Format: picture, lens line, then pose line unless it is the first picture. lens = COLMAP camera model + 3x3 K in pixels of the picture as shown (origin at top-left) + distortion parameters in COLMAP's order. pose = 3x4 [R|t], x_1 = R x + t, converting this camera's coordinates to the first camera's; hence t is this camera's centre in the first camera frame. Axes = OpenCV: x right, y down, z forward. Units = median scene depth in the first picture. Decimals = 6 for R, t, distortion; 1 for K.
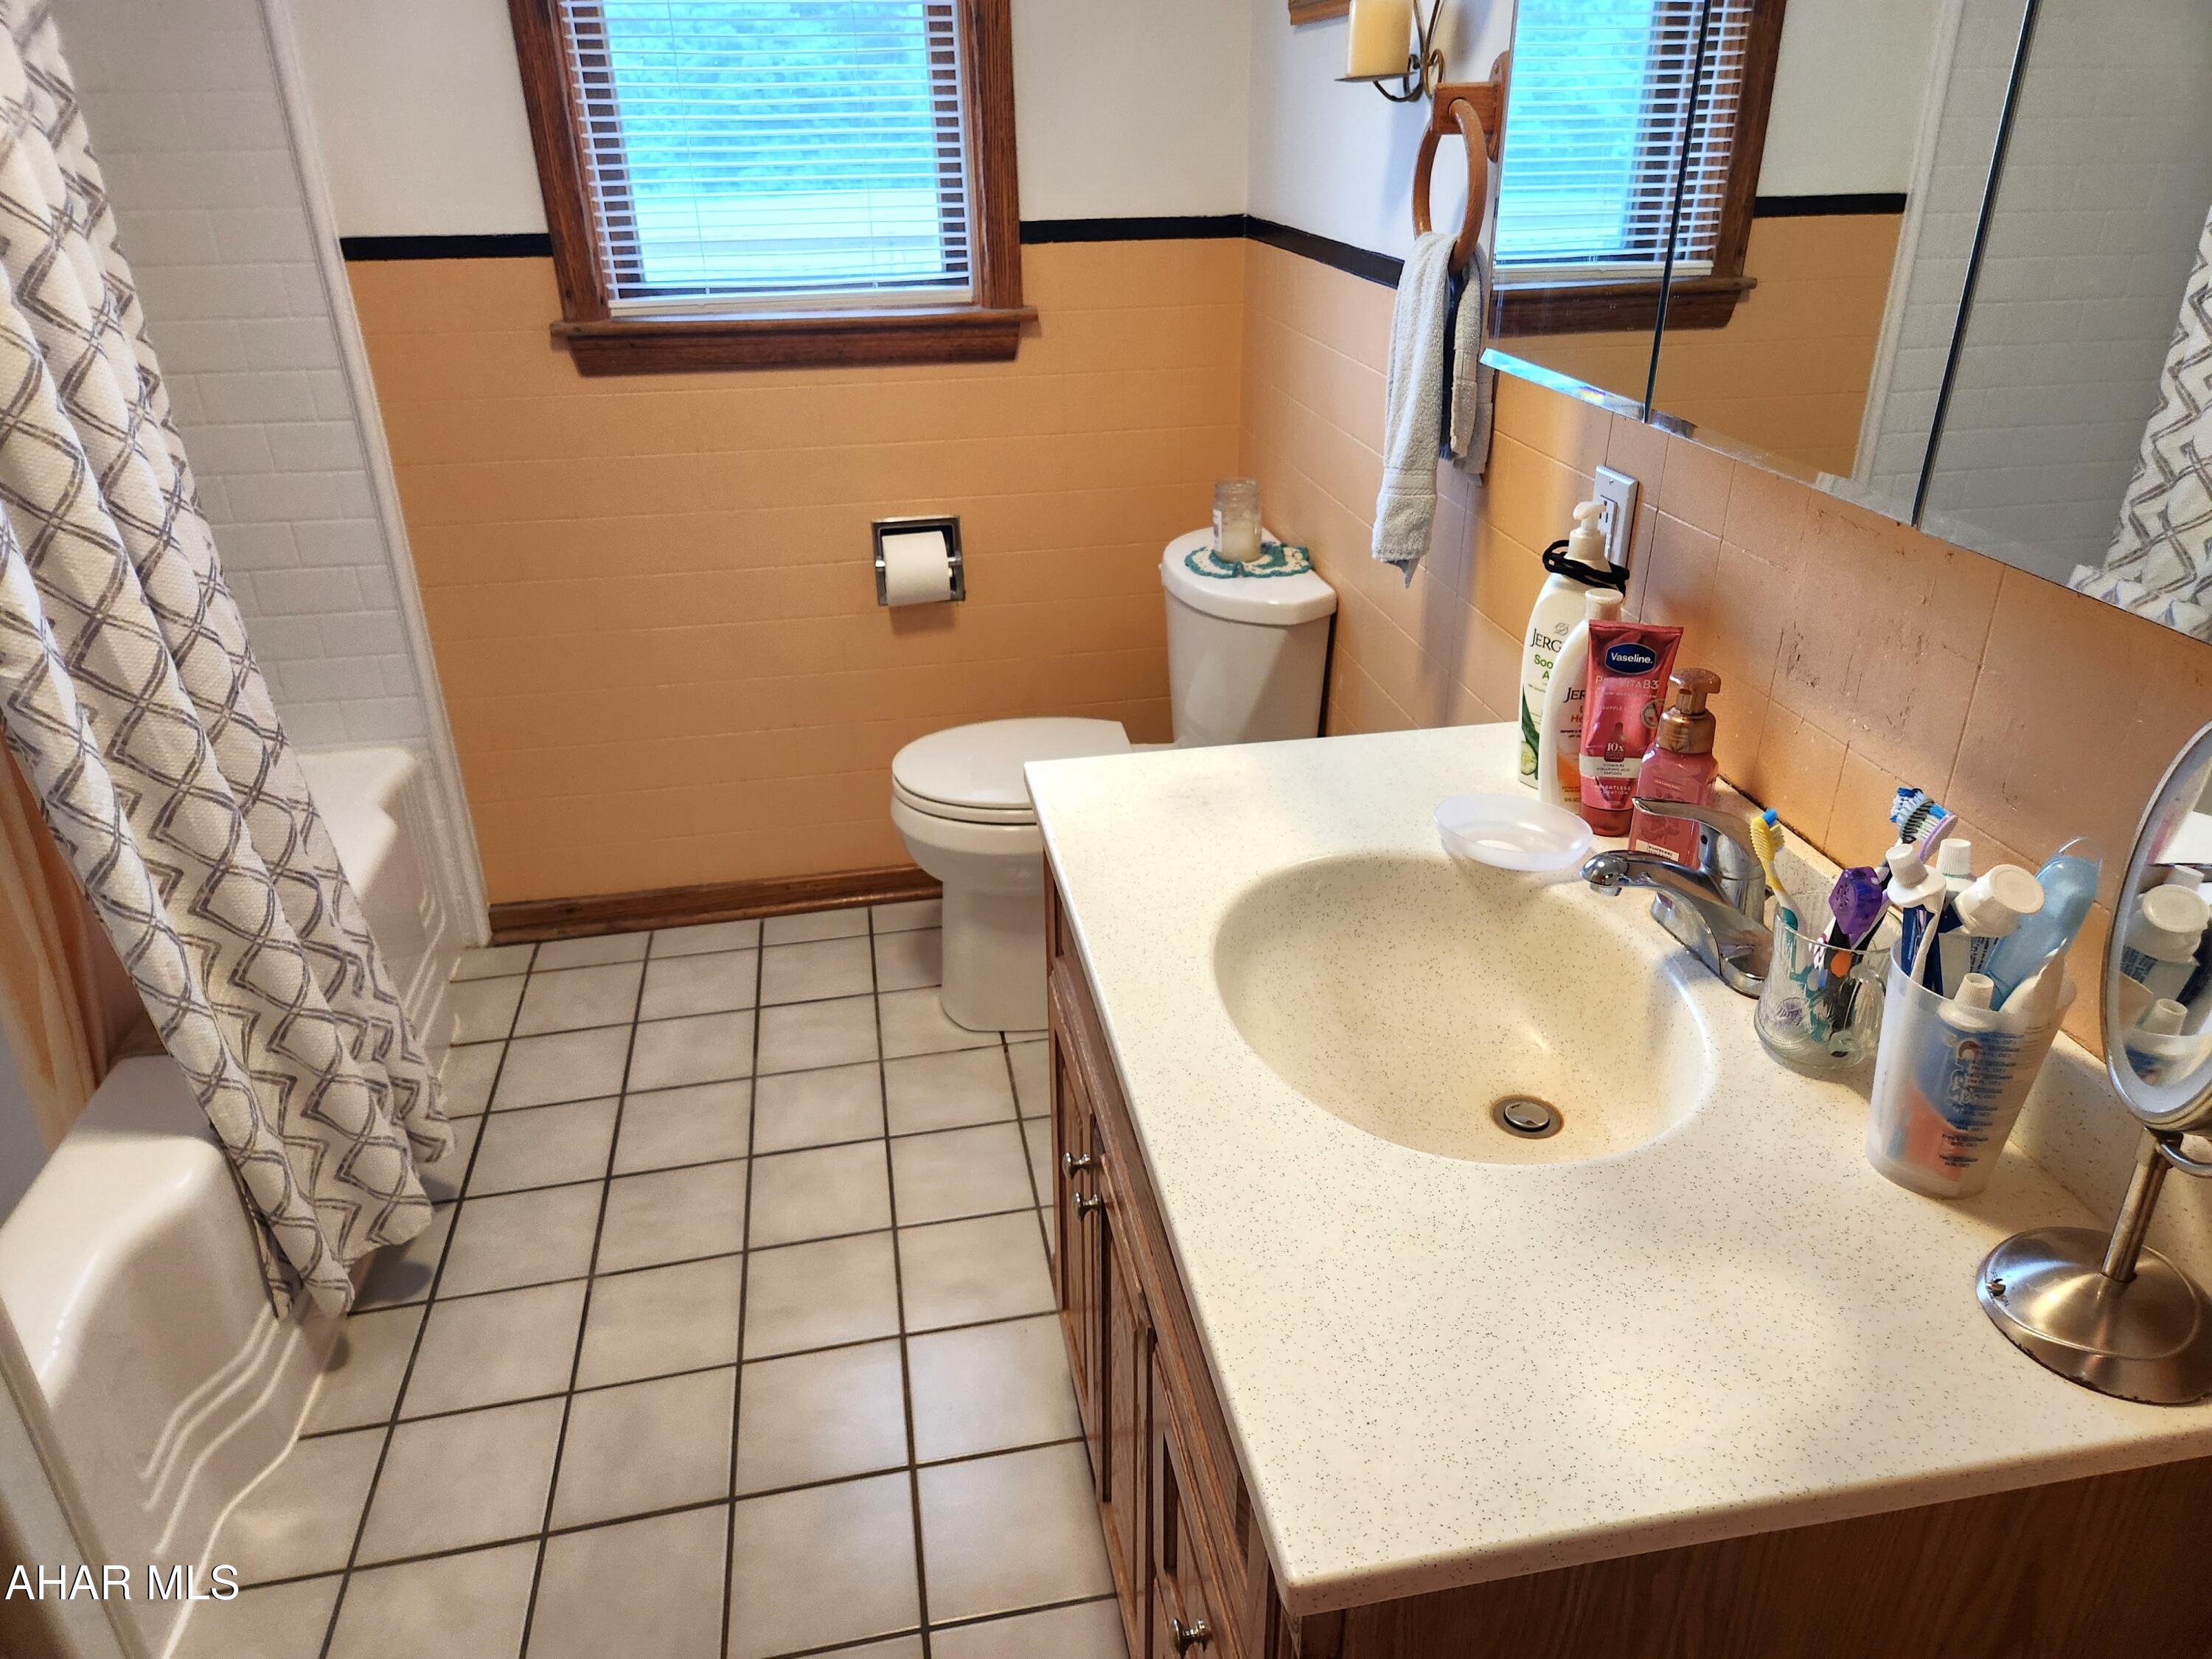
lens RADIAL K [[1481.9, 0, 1120.2], [0, 1481.9, 822.4], [0, 0, 1]] dist [0.077813, -0.061750]
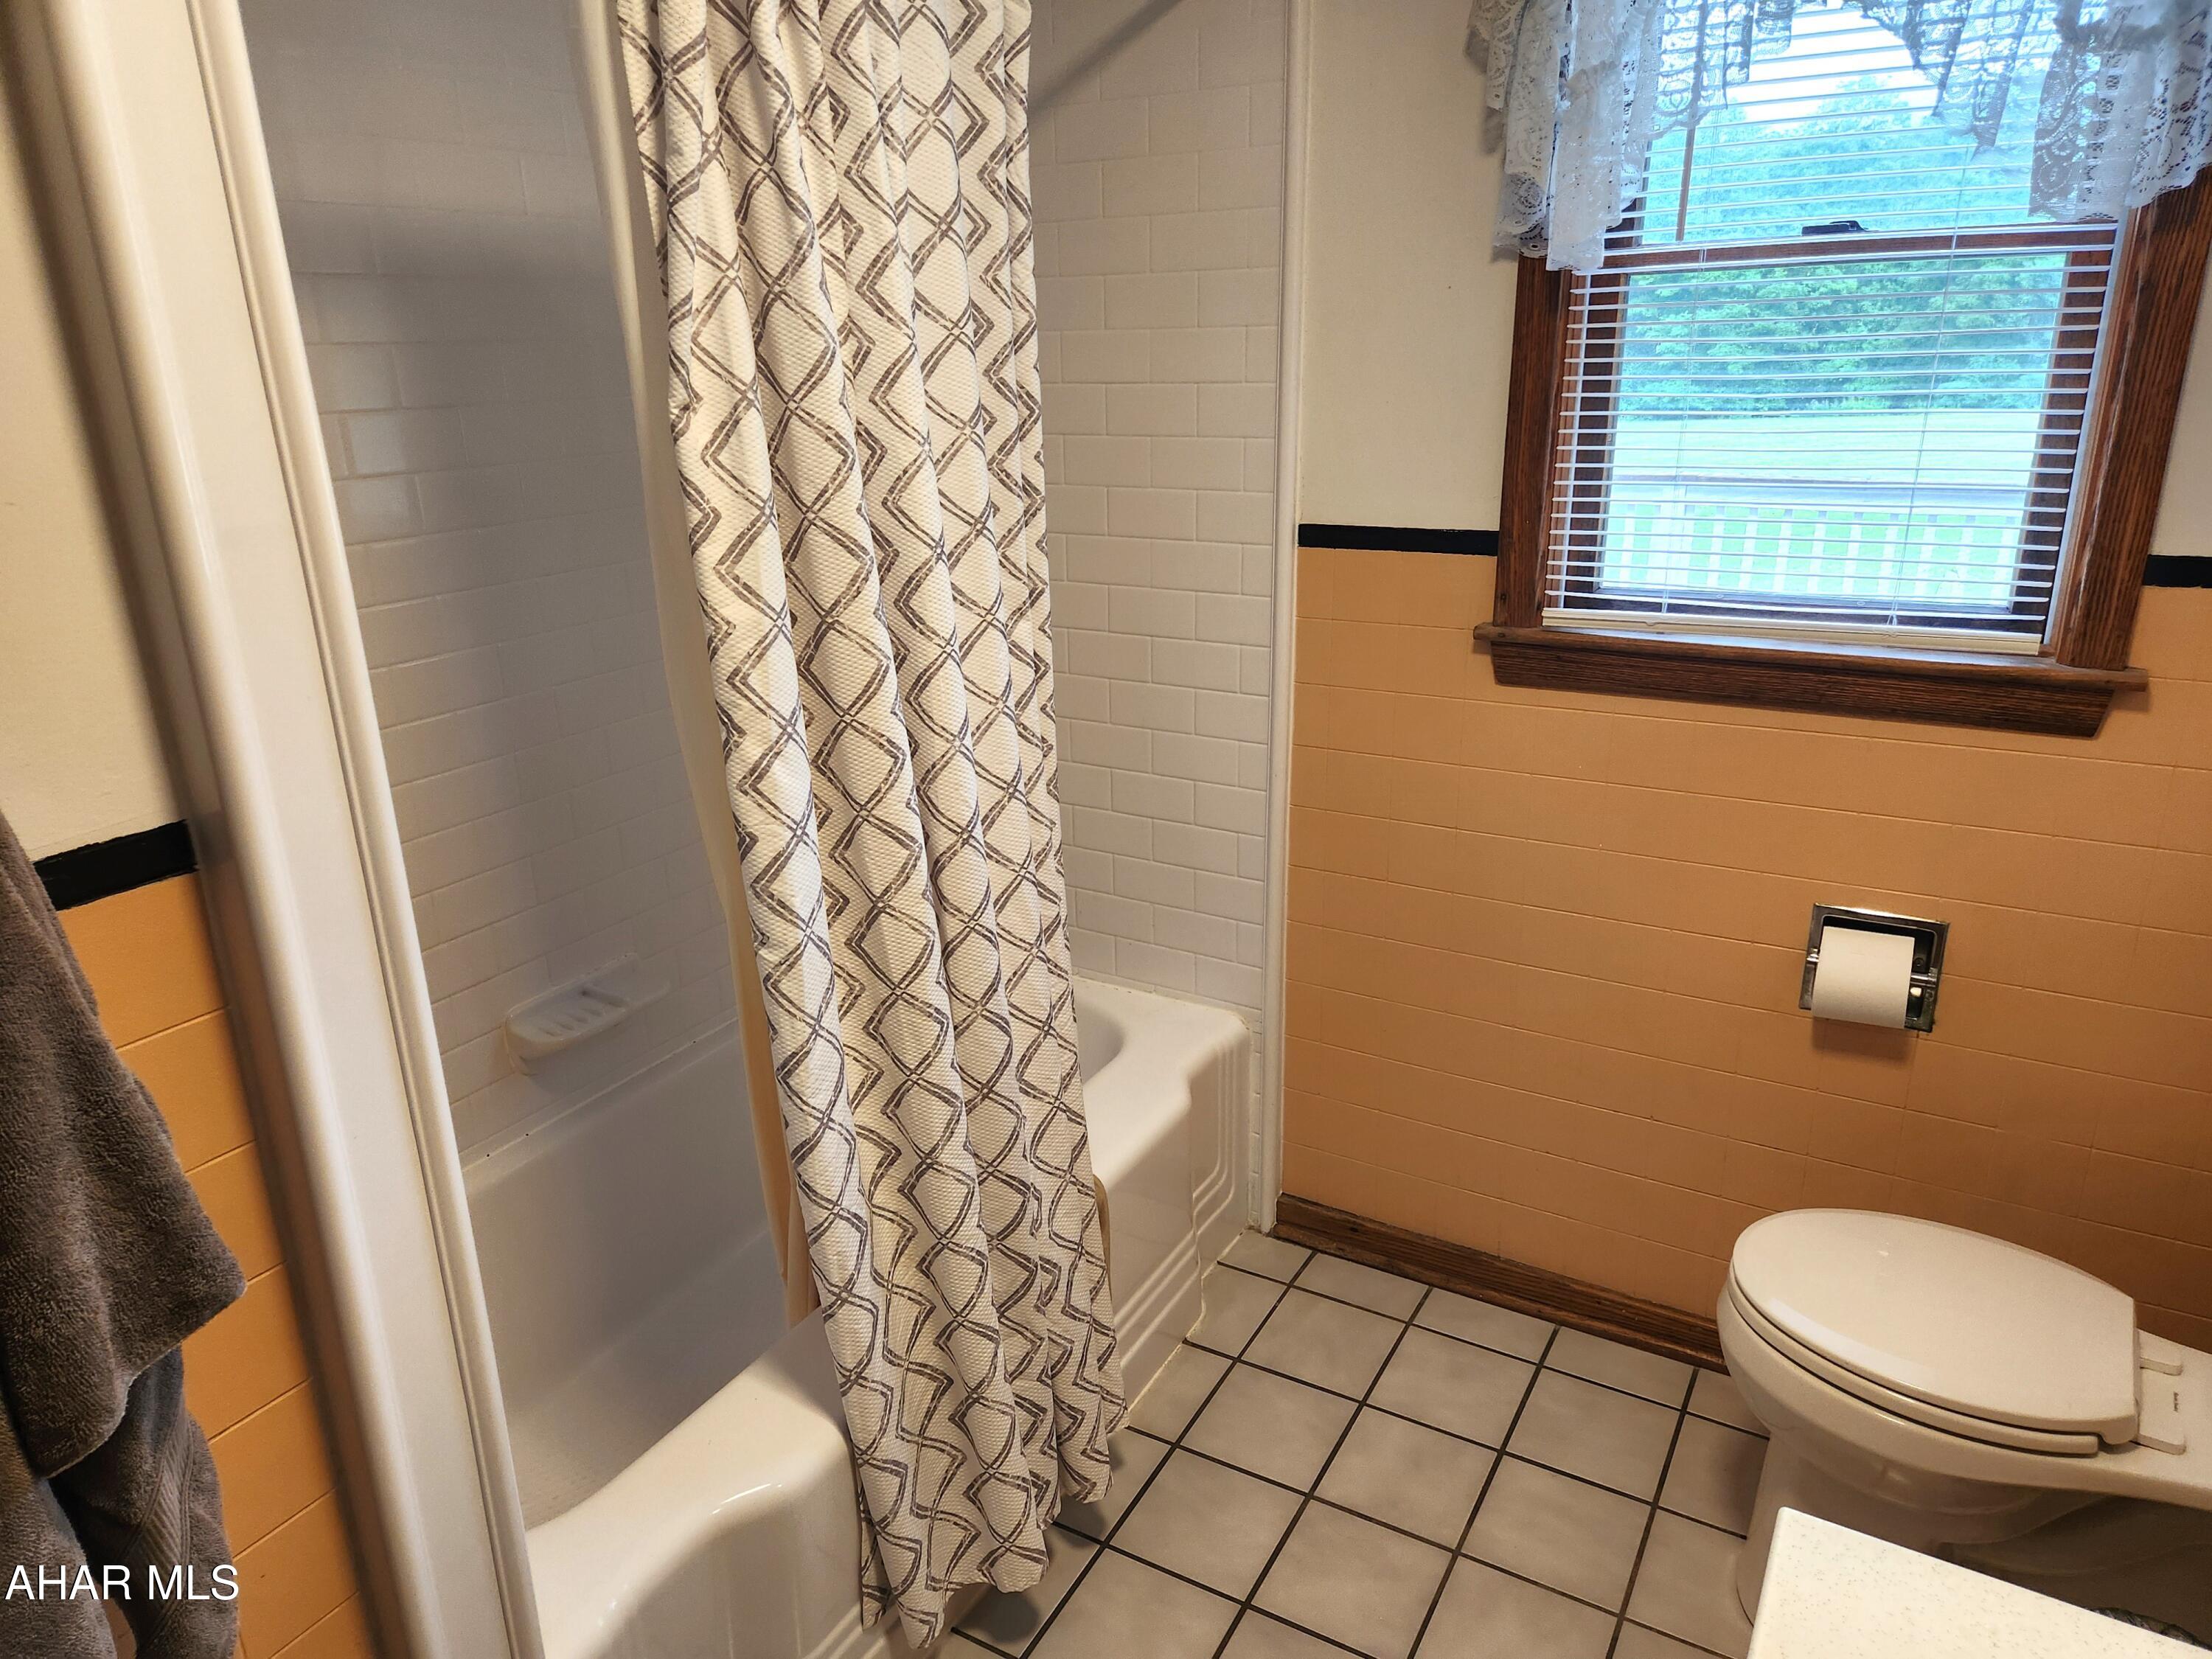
lens RADIAL K [[1481.9, 0, 1109.0], [0, 1481.9, 833.0], [0, 0, 1]] dist [0.077813, -0.061750]
pose [[0.753970, 0.211255, -0.622014, 0.041523], [-0.280855, 0.959641, -0.014513, -0.164975], [0.593844, 0.185638, 0.782872, 0.235132]]
